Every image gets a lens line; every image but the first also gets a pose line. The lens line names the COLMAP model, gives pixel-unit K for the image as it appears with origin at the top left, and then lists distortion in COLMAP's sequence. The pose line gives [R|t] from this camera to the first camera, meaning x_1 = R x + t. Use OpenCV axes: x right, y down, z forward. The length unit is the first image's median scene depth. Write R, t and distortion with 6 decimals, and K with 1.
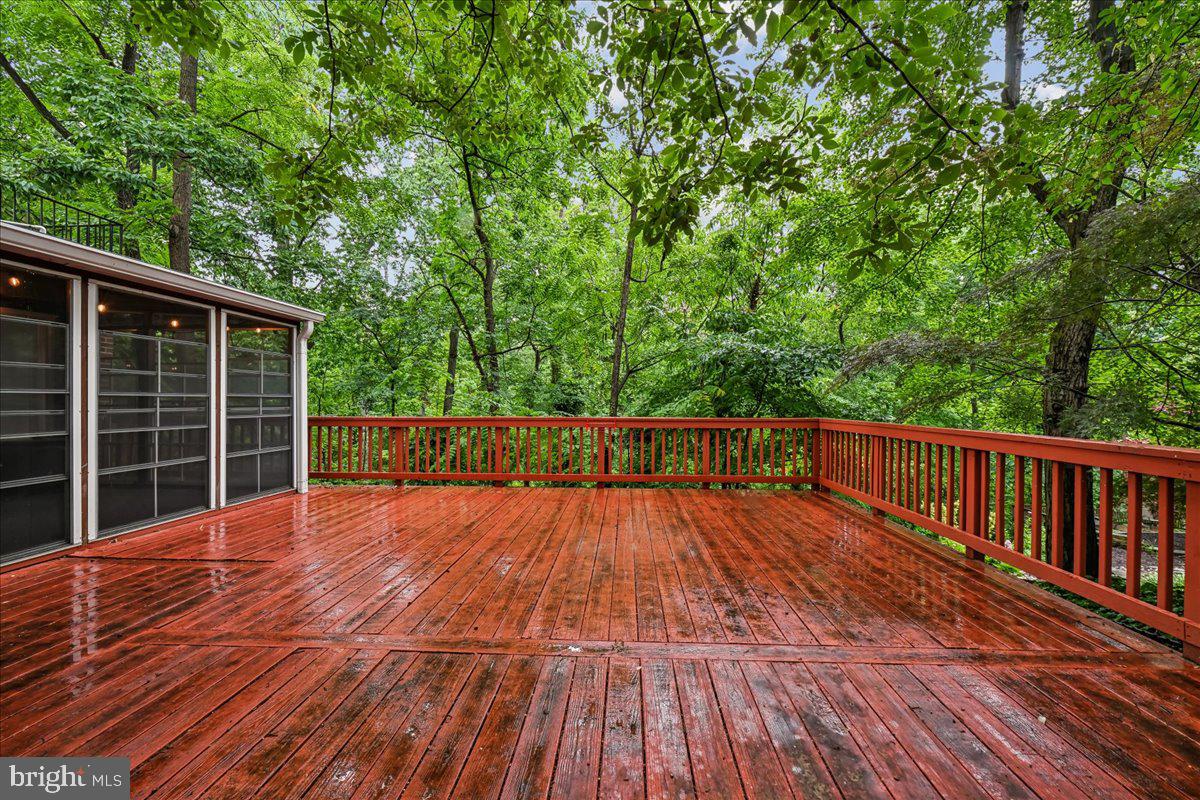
lens RADIAL K [[473.3, 0, 598.9], [0, 473.3, 404.5], [0, 0, 1]] dist [-0.002828, -0.000273]
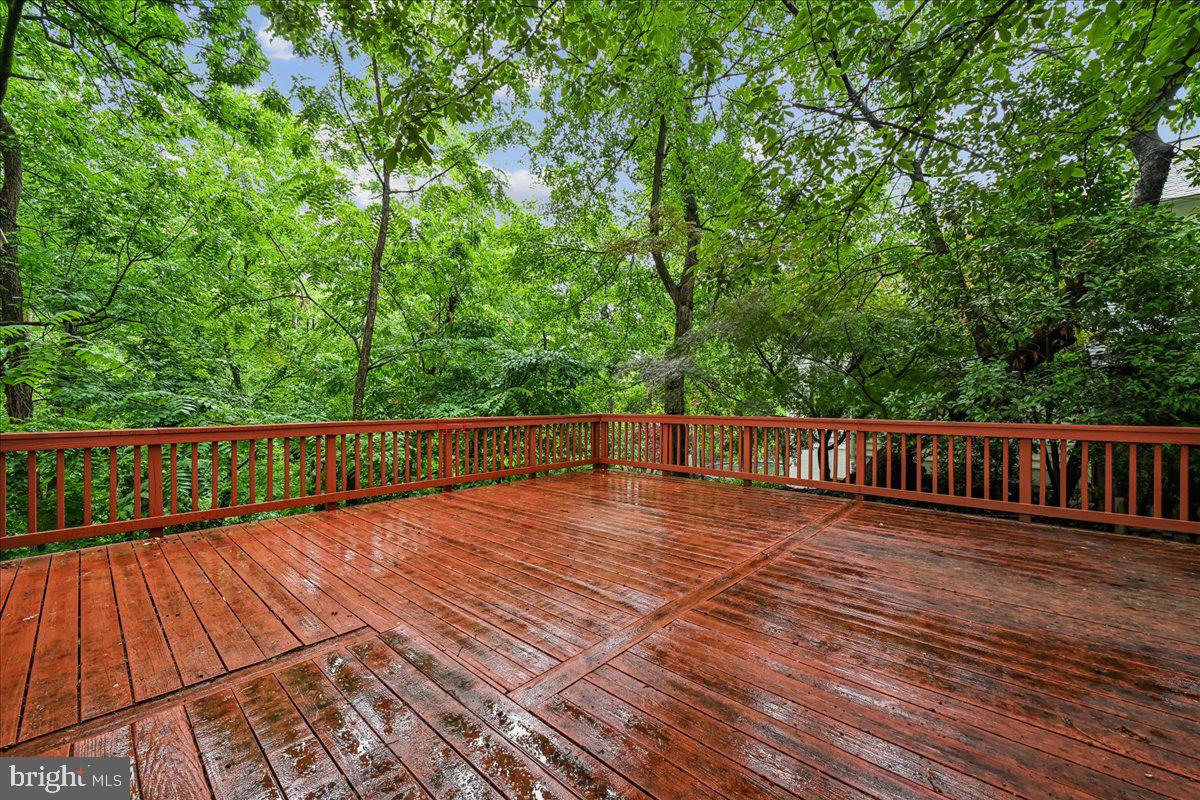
lens RADIAL K [[473.3, 0, 597.5], [0, 473.3, 402.7], [0, 0, 1]] dist [-0.002828, -0.000273]
pose [[0.628092, 0.004114, 0.778128, -1.385023], [-0.001237, 0.999990, -0.004289, 0.002713], [-0.778138, 0.001731, 0.628091, 0.381329]]
